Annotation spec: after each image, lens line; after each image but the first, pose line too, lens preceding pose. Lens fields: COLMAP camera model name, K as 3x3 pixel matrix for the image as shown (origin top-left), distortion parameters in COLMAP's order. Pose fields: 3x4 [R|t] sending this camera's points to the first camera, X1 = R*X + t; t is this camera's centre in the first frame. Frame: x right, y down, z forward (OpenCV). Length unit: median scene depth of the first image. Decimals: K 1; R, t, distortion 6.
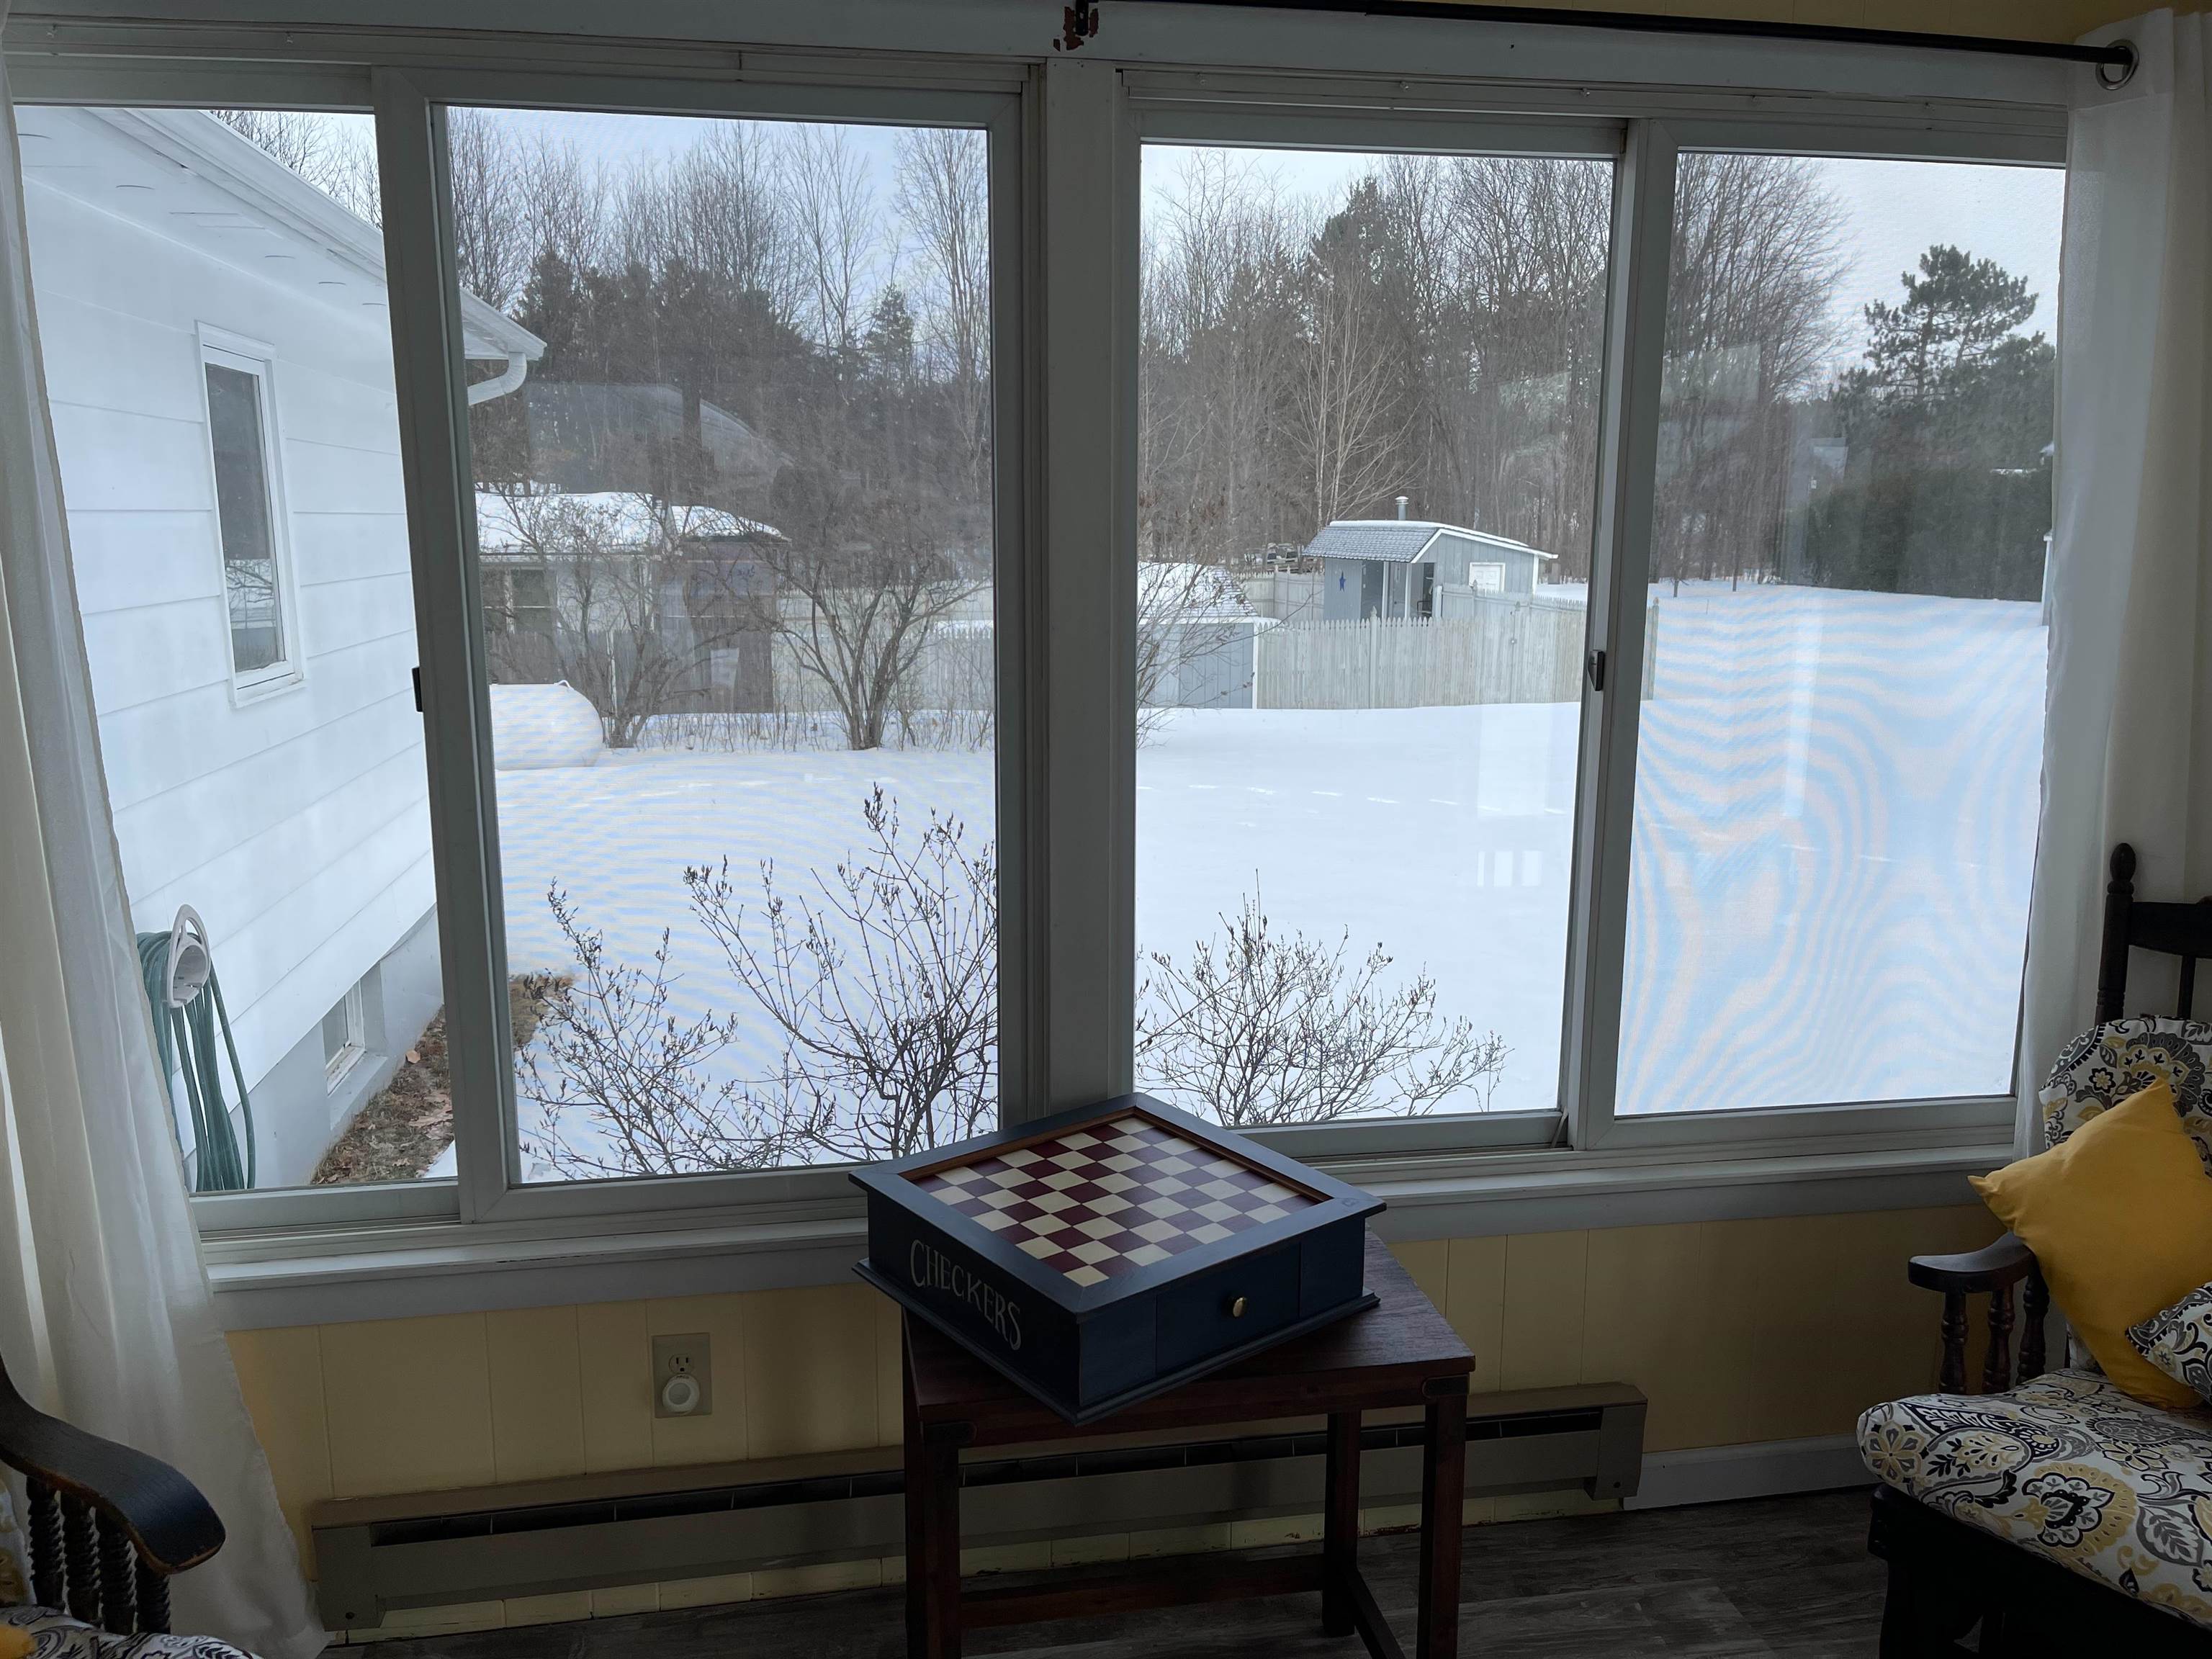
lens RADIAL K [[1669.3, 0, 1100.9], [0, 1669.3, 828.4], [0, 0, 1]] dist [0.075994, -0.093794]
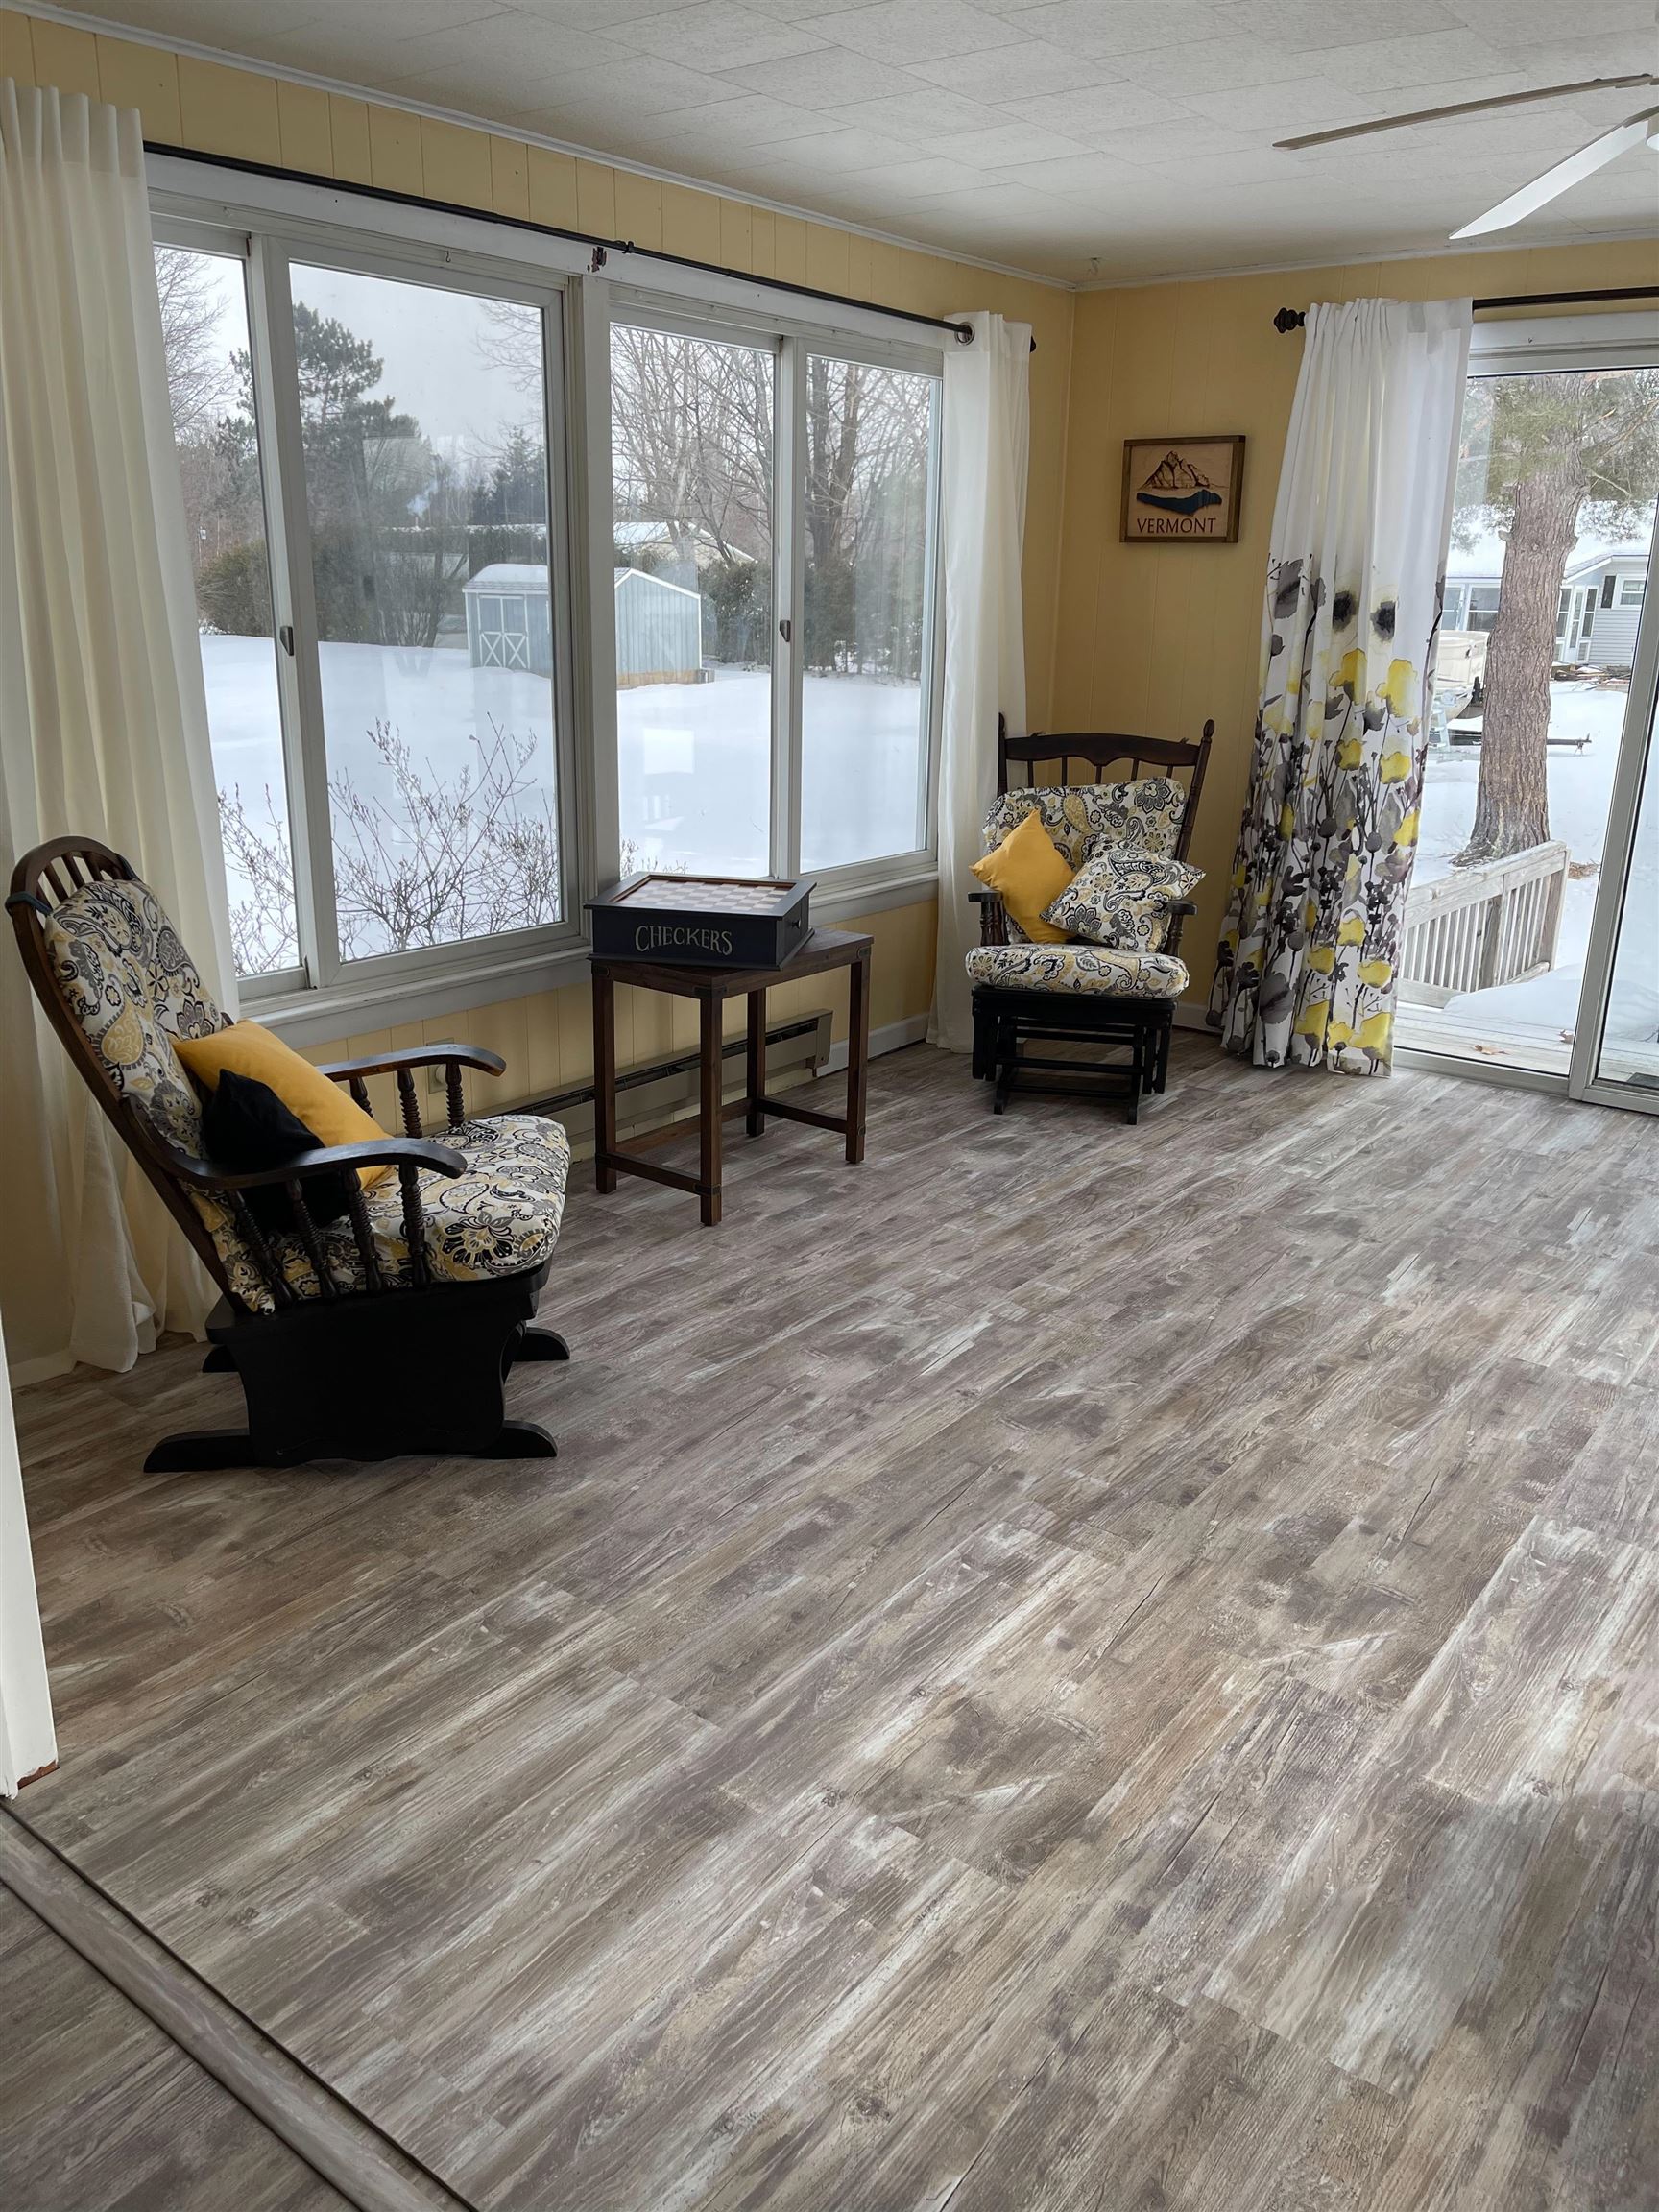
lens RADIAL K [[1669.3, 0, 819.8], [0, 1669.3, 1092.3], [0, 0, 1]] dist [0.075994, -0.093794]
pose [[0.741162, -0.182611, 0.646013, -1.099283], [0.105026, 0.981984, 0.157086, 0.129651], [-0.663060, -0.048578, 0.746988, -0.514273]]
